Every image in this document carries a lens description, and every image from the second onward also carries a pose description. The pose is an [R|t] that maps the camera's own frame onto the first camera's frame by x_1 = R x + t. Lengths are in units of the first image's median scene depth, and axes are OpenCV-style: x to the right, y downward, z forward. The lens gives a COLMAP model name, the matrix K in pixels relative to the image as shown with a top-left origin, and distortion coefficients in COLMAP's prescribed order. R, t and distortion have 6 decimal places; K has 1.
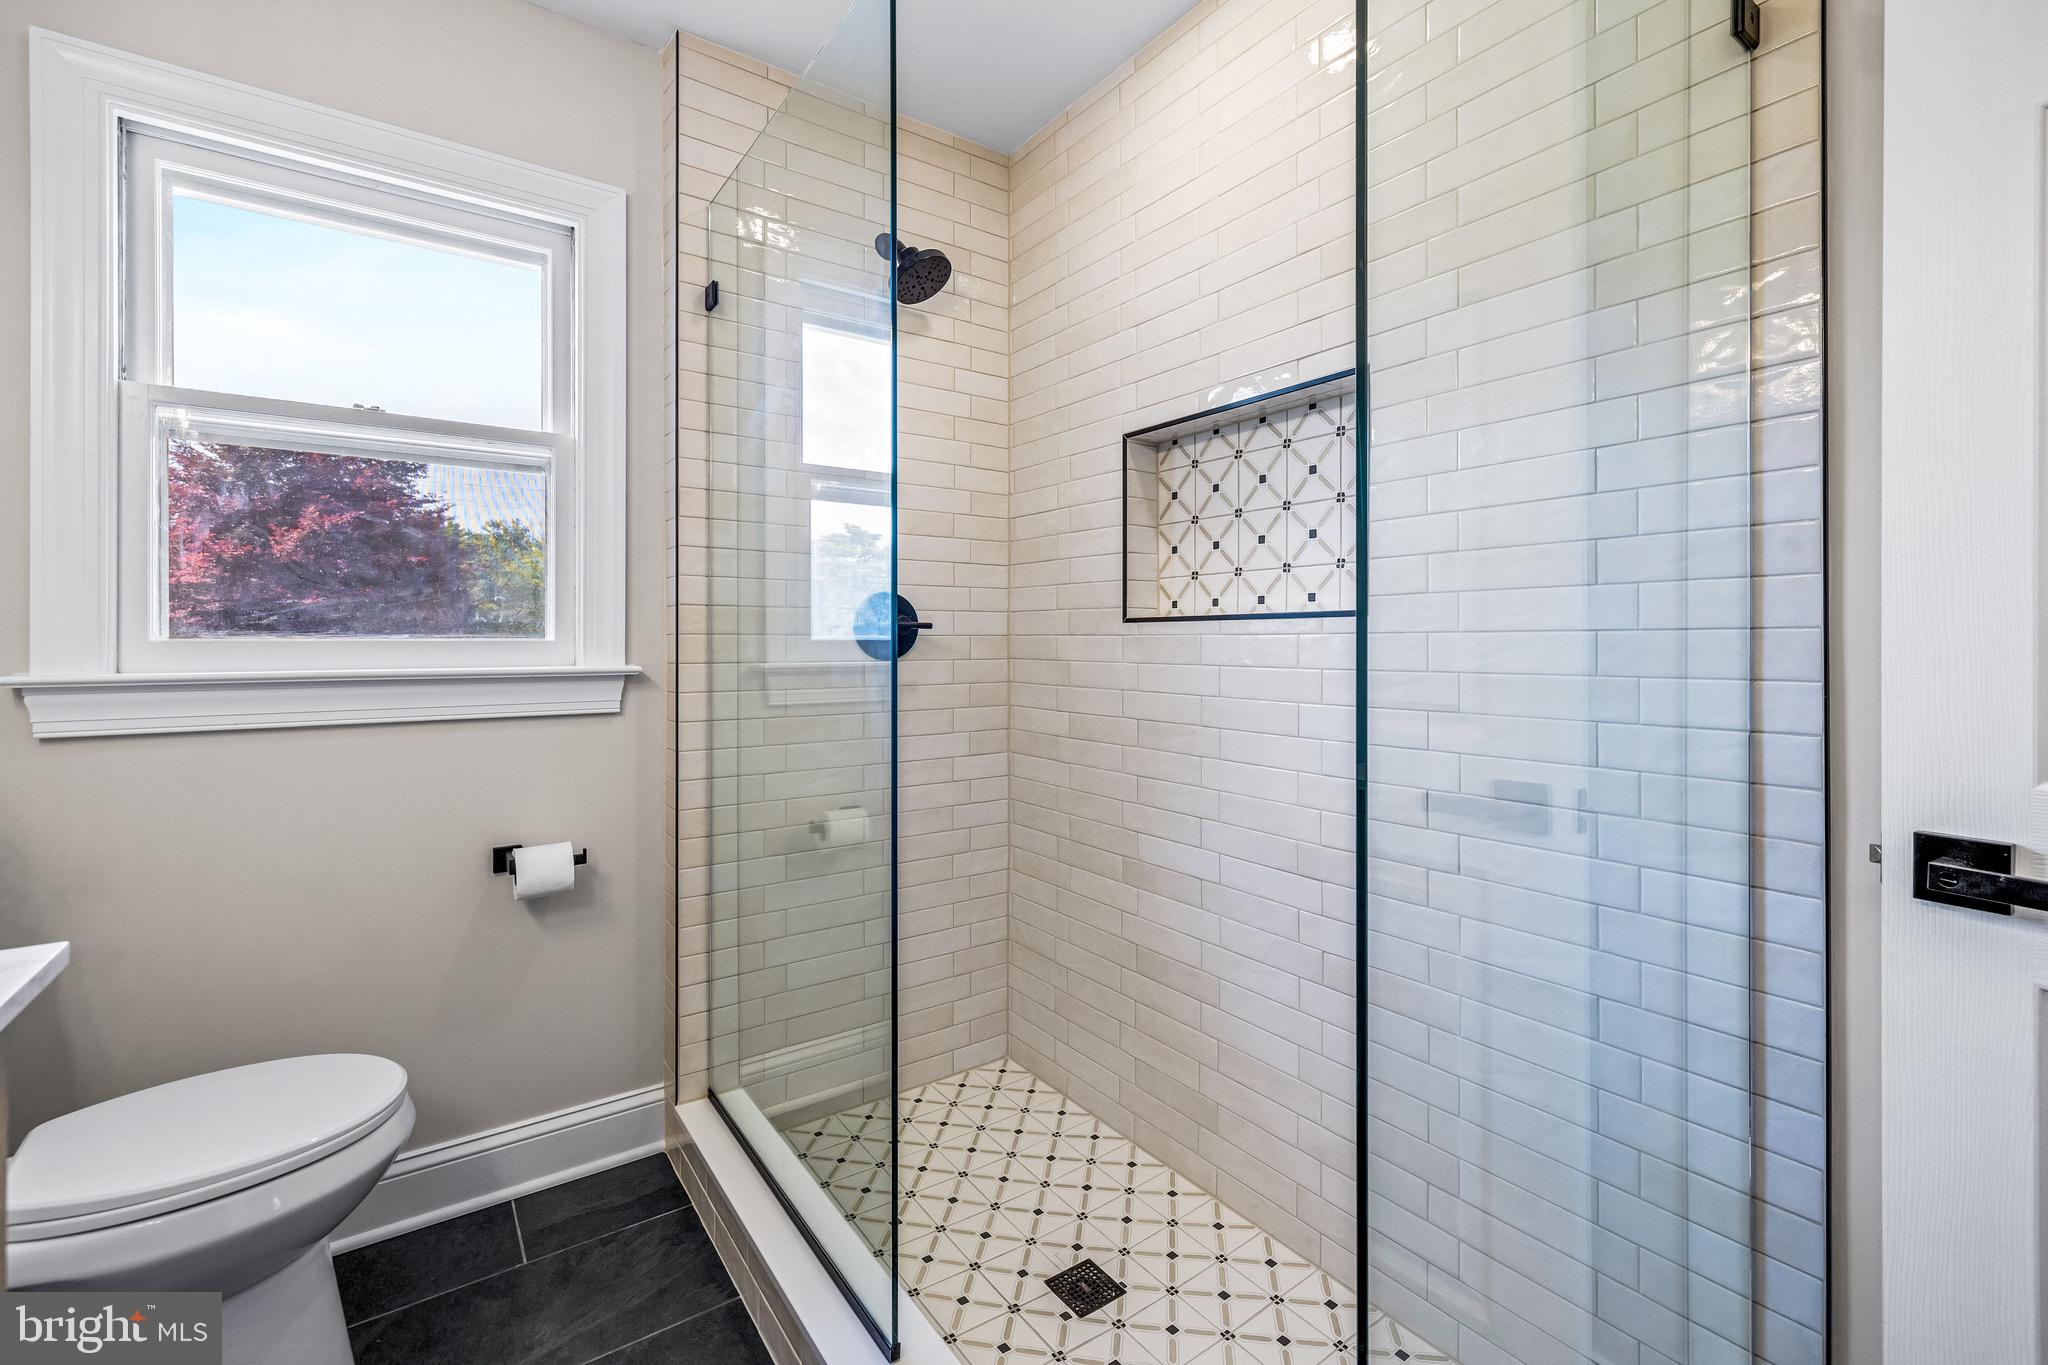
lens RADIAL K [[892.0, 0, 1027.4], [0, 892.0, 643.9], [0, 0, 1]] dist [0.002179, 0.000382]
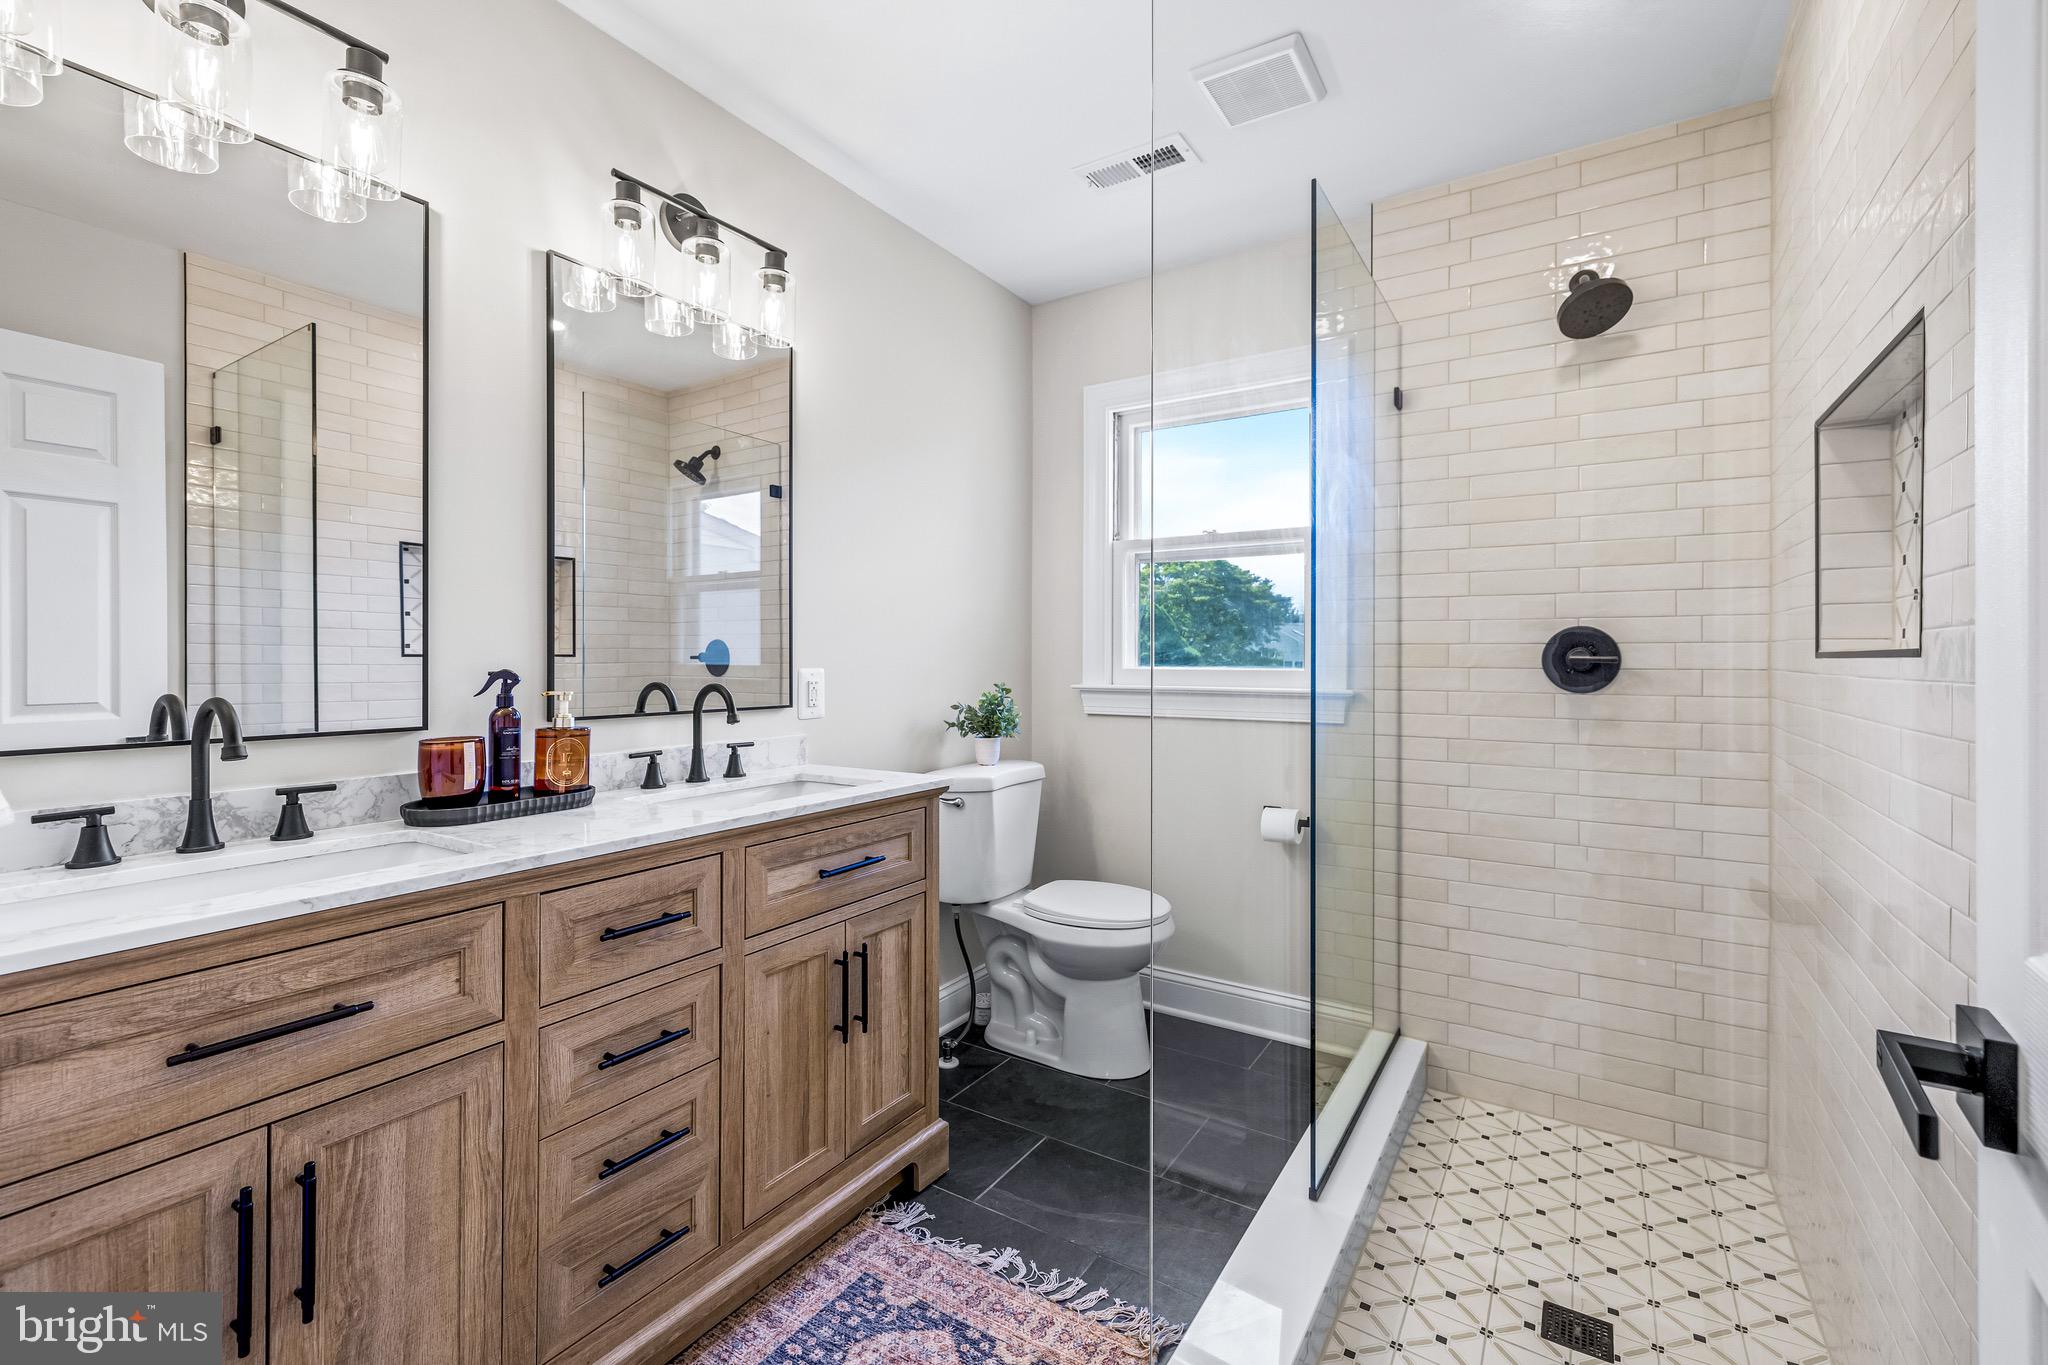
lens RADIAL K [[860.0, 0, 1022.7], [0, 860.0, 674.5], [0, 0, 1]] dist [0.001535, 0.000179]
pose [[0.372633, 0.018906, -0.927786, 0.602772], [-0.005477, 0.999820, 0.018174, -0.020753], [0.927963, -0.001691, 0.372669, 0.060717]]
